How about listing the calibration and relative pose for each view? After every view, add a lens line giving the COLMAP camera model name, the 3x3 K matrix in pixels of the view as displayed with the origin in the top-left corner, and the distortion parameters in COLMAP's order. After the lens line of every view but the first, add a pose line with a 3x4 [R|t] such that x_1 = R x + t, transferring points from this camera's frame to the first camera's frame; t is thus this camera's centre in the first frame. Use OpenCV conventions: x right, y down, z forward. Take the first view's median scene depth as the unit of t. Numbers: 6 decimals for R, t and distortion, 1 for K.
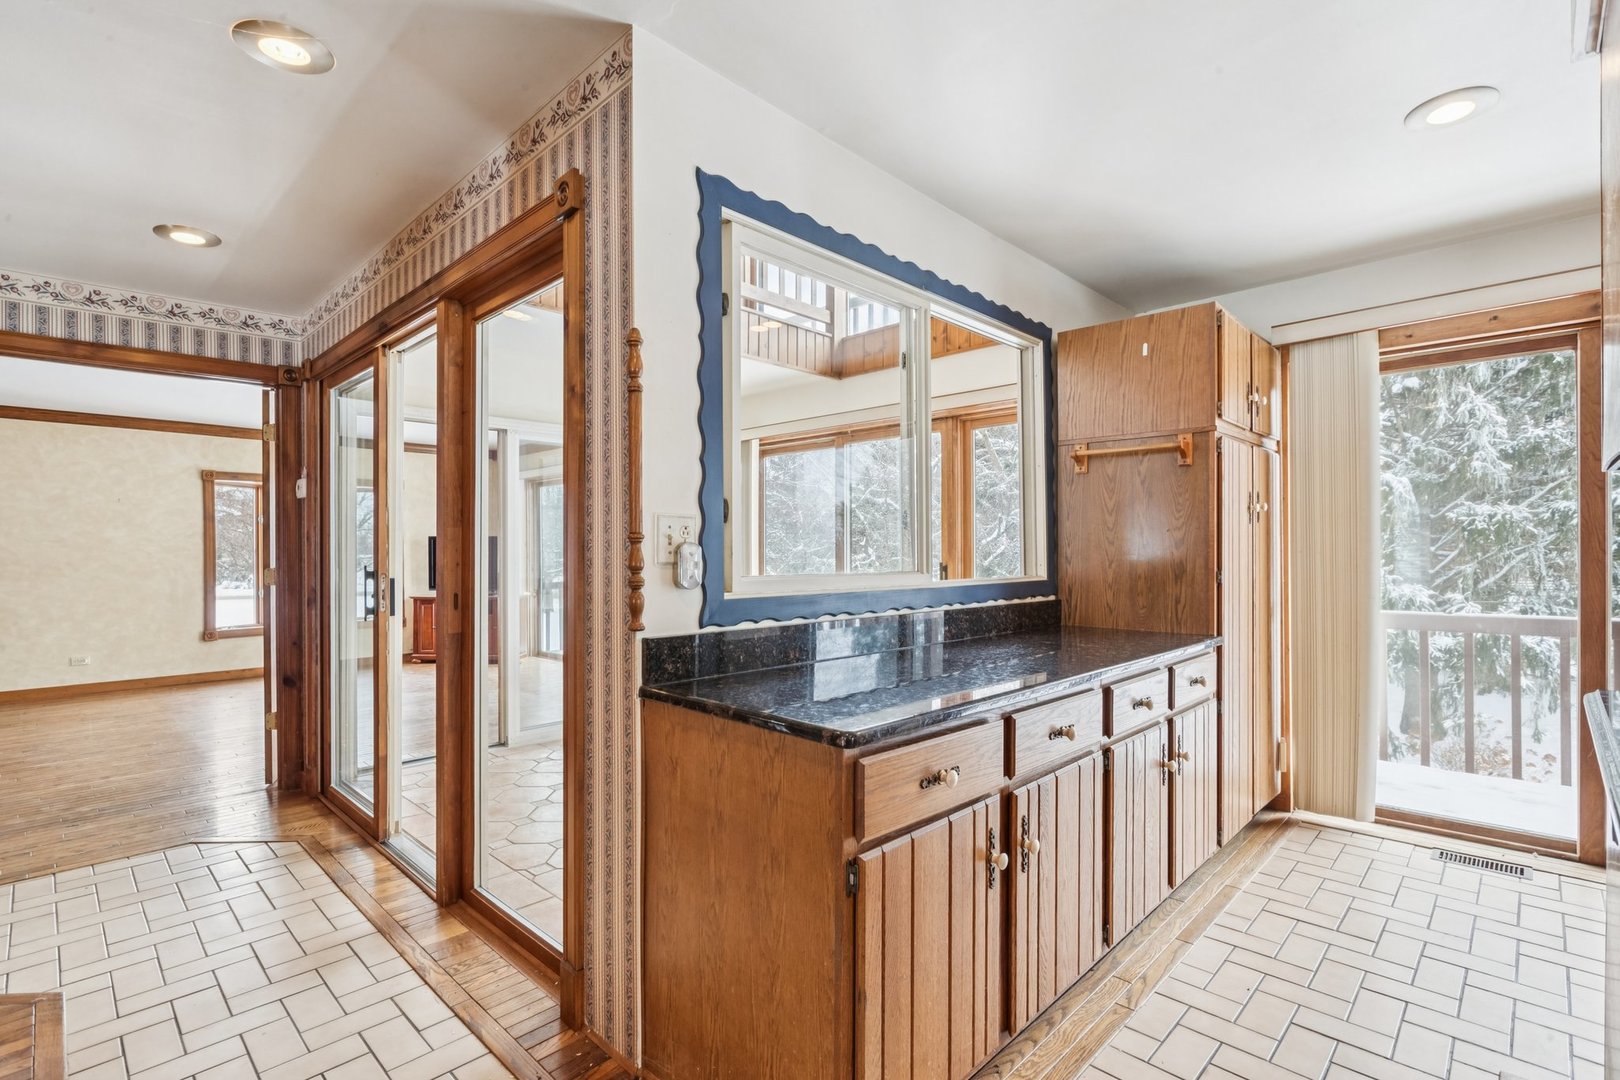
lens RADIAL K [[754.4, 0, 817.7], [0, 754.4, 545.2], [0, 0, 1]] dist [-0.003295, -0.001225]
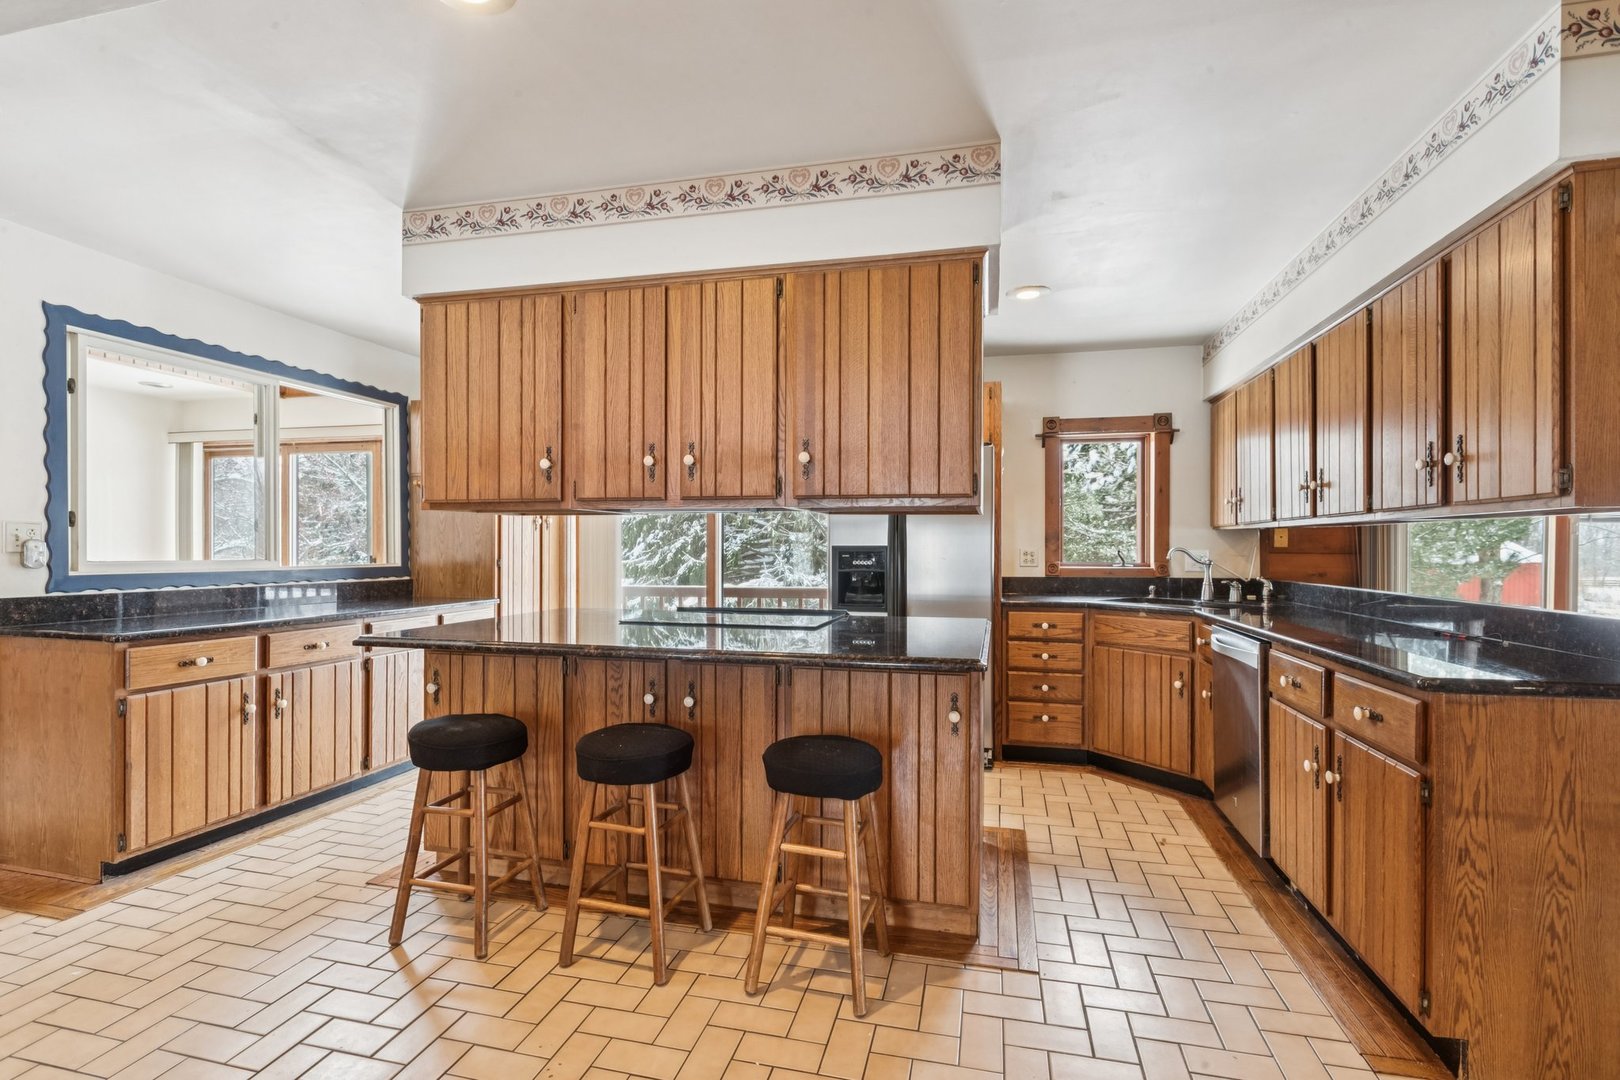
lens RADIAL K [[754.4, 0, 807.2], [0, 754.4, 554.8], [0, 0, 1]] dist [-0.003295, -0.001225]
pose [[0.872764, 0.001338, 0.488141, 0.470842], [-0.009913, 0.999839, 0.014985, -0.010882], [-0.488042, -0.017917, 0.872636, -1.162532]]
